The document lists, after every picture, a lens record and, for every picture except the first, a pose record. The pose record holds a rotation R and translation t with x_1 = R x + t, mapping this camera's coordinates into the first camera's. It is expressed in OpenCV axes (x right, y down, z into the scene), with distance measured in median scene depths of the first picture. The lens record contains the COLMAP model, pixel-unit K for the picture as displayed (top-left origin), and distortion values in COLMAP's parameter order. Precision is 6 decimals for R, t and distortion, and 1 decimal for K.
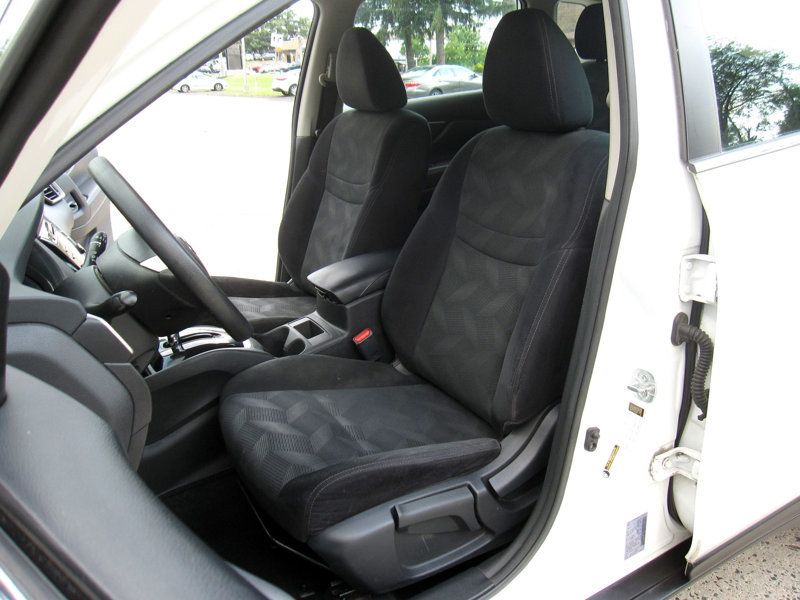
lens RADIAL K [[658.2, 0, 400.0], [0, 658.2, 300.0], [0, 0, 1]] dist [-0.049036, 0.000912]
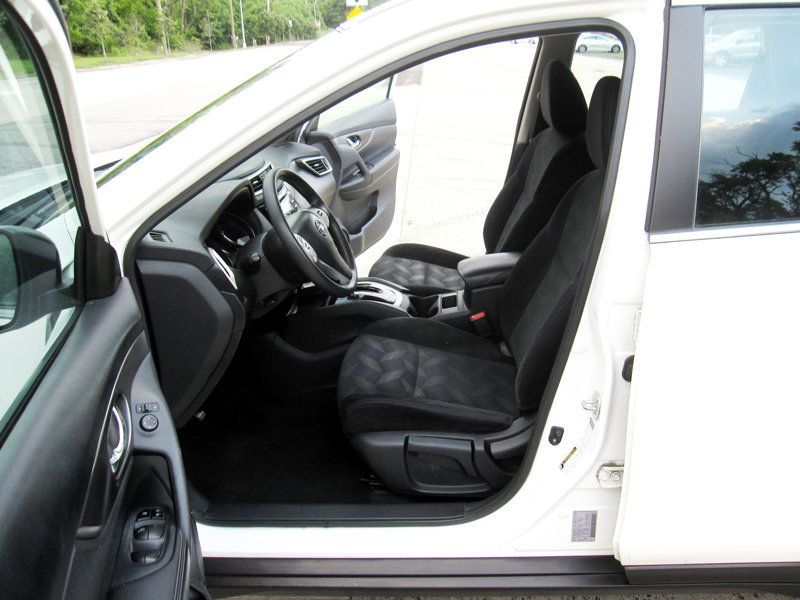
lens RADIAL K [[658.2, 0, 400.0], [0, 658.2, 300.0], [0, 0, 1]] dist [-0.049036, 0.000912]
pose [[0.838820, 0.220855, -0.497598, 0.571692], [-0.191161, 0.975304, 0.110634, -0.113000], [0.509743, 0.002320, 0.860323, -0.212507]]
